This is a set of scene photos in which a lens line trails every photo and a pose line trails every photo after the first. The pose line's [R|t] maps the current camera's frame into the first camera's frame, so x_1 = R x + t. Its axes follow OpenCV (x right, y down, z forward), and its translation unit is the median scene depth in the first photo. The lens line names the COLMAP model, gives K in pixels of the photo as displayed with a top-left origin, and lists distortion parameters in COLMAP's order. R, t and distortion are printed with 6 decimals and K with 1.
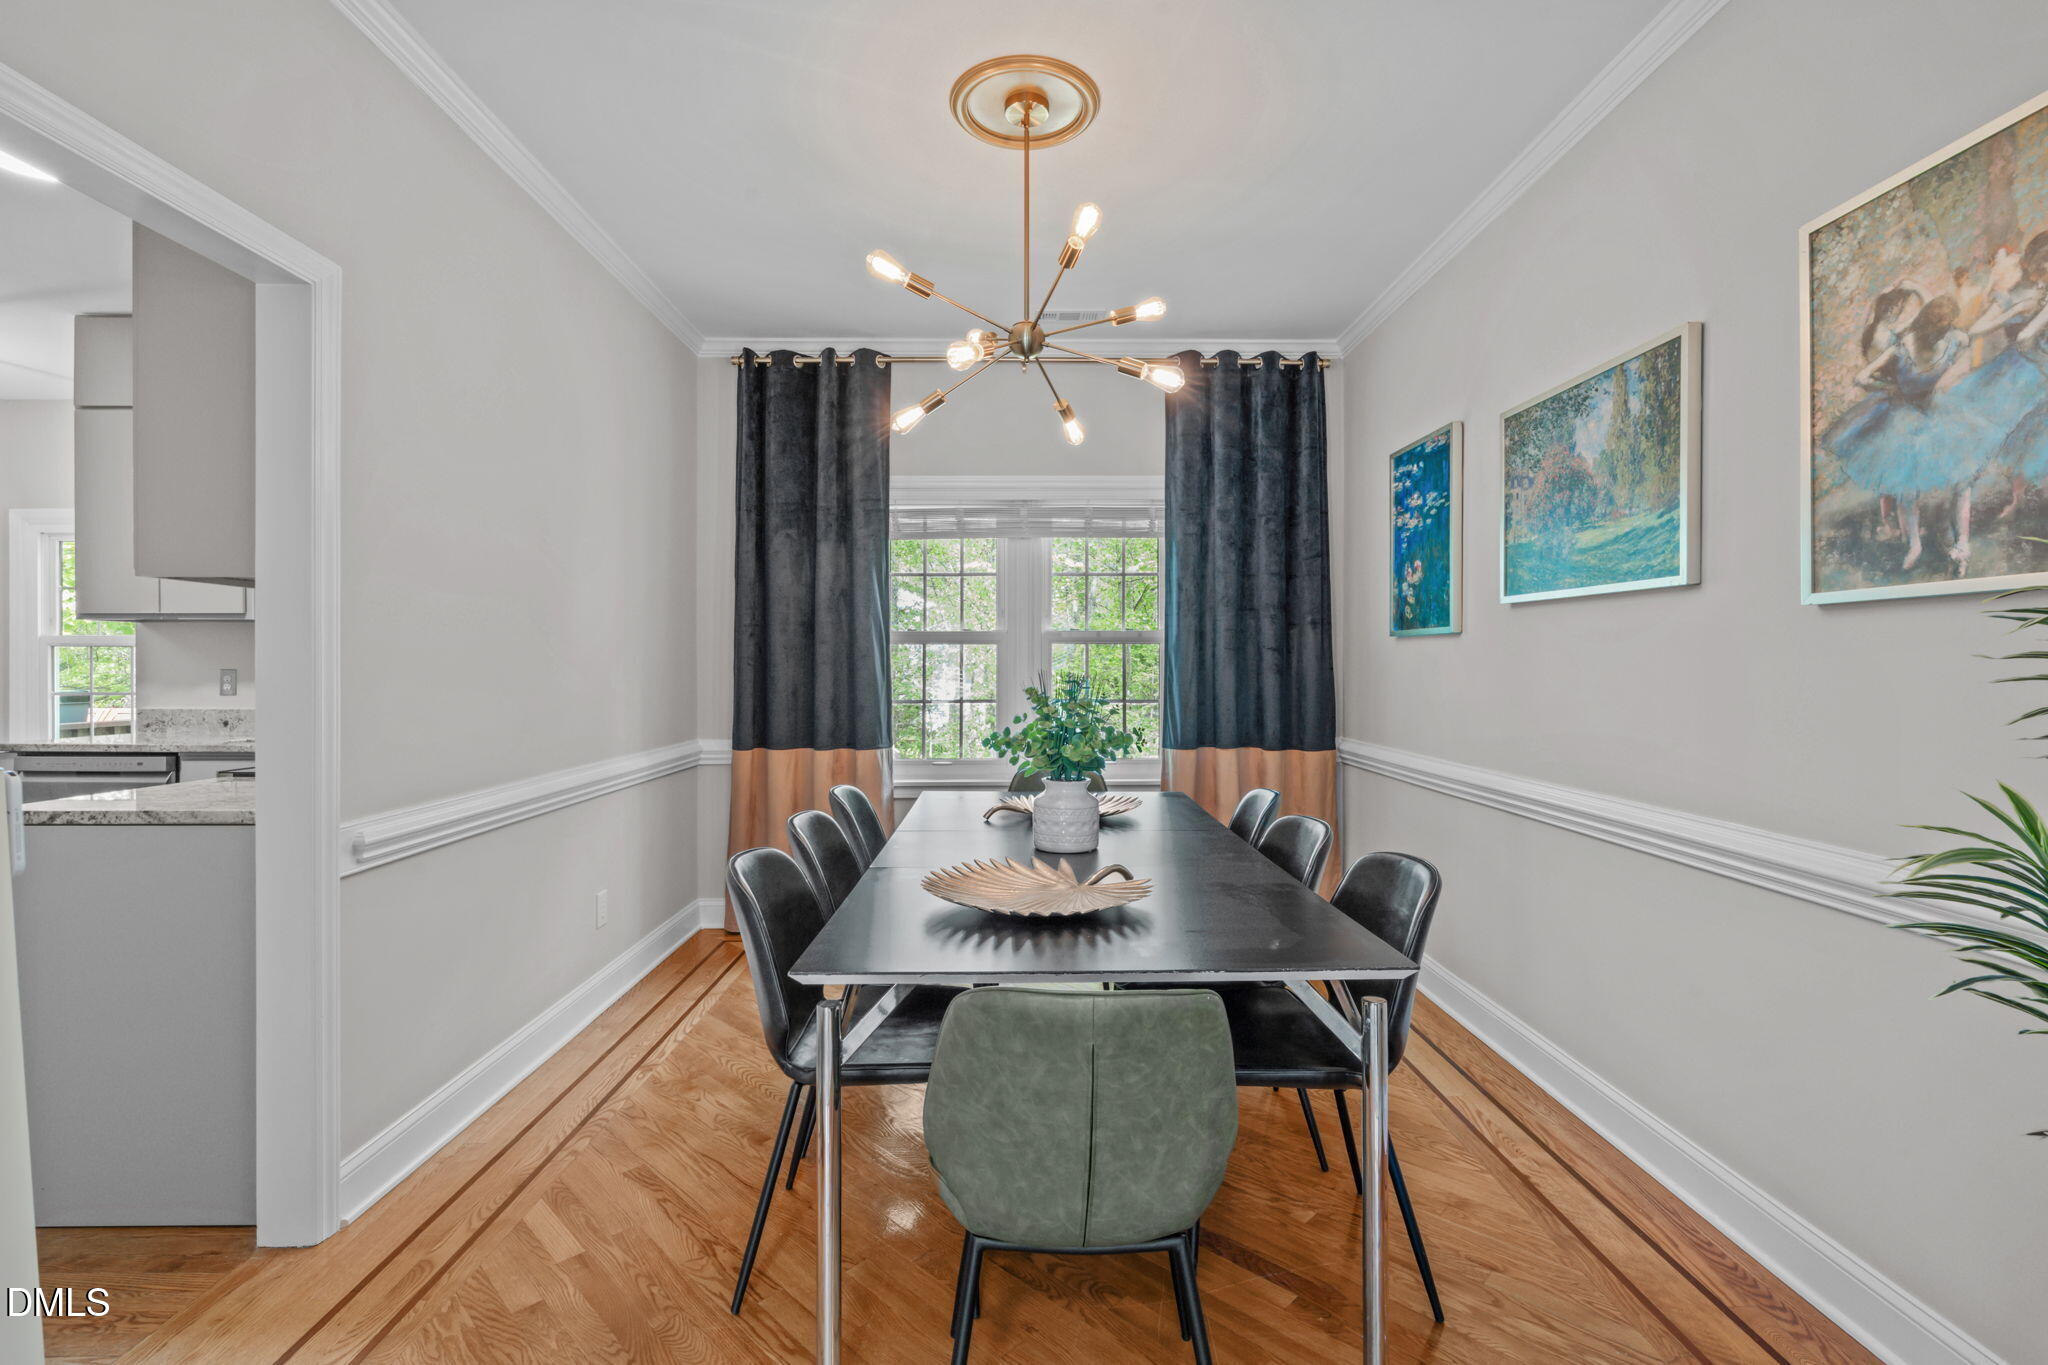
lens RADIAL K [[921.9, 0, 1019.8], [0, 921.9, 669.0], [0, 0, 1]] dist [-0.009967, 0.001633]
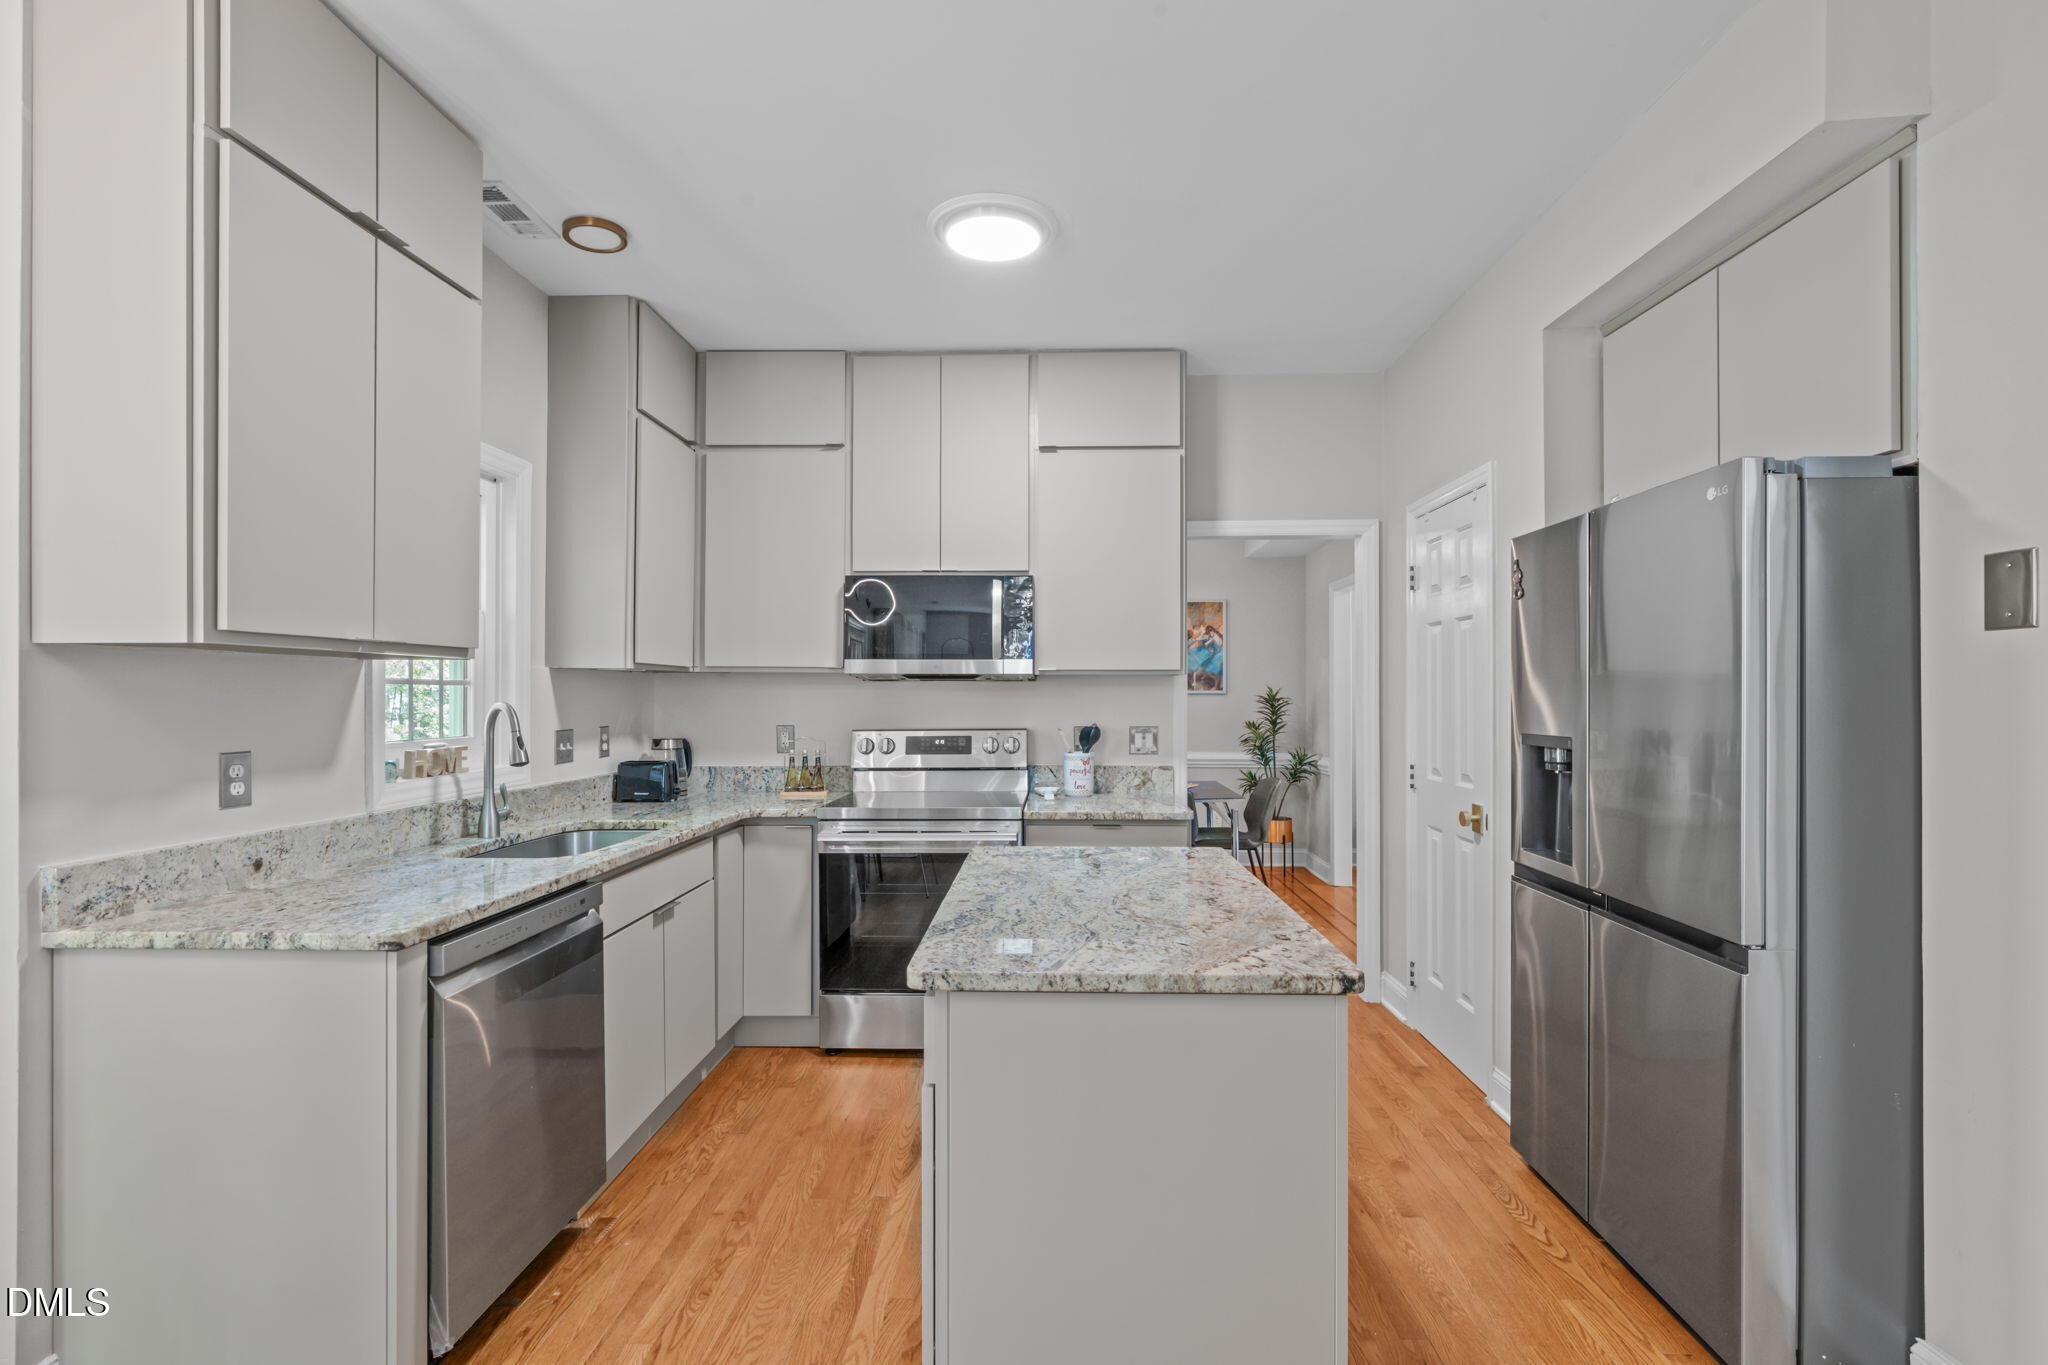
lens RADIAL K [[921.9, 0, 1030.3], [0, 921.9, 694.8], [0, 0, 1]] dist [-0.009967, 0.001633]
pose [[0.040882, -0.001849, 0.999162, -1.330289], [0.000698, 0.999998, 0.001822, -0.029776], [-0.999164, 0.000623, 0.040883, 0.576463]]
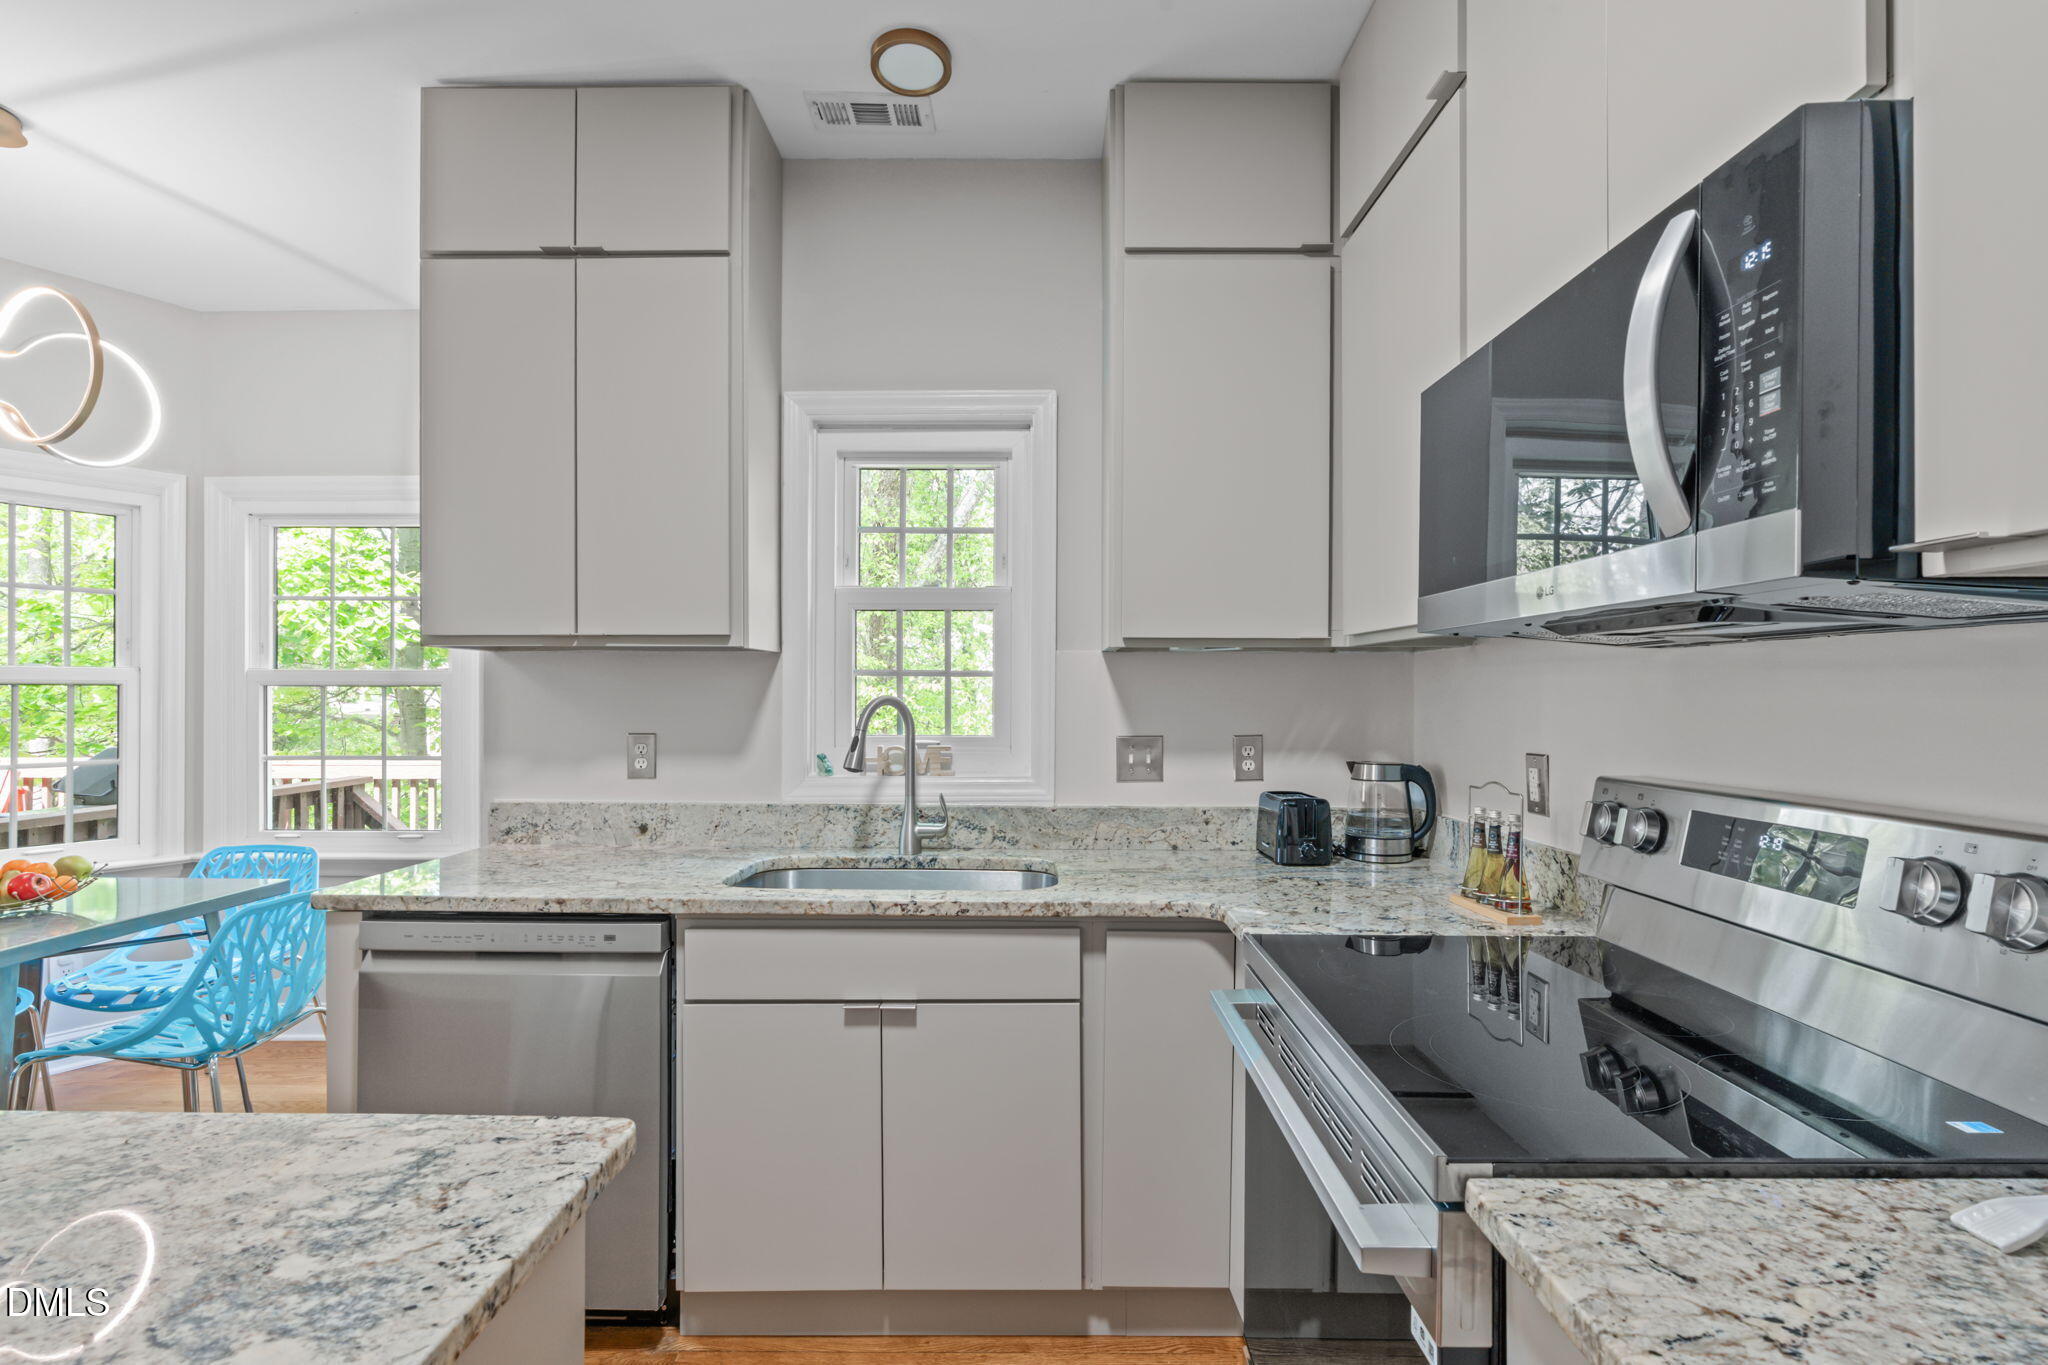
lens RADIAL K [[921.9, 0, 1022.9], [0, 921.9, 694.1], [0, 0, 1]] dist [-0.009967, 0.001633]
pose [[0.999882, 0.001037, -0.015344, -0.621839], [-0.001036, 0.999999, 0.000075, -0.024571], [0.015344, -0.000059, 0.999882, 0.429700]]
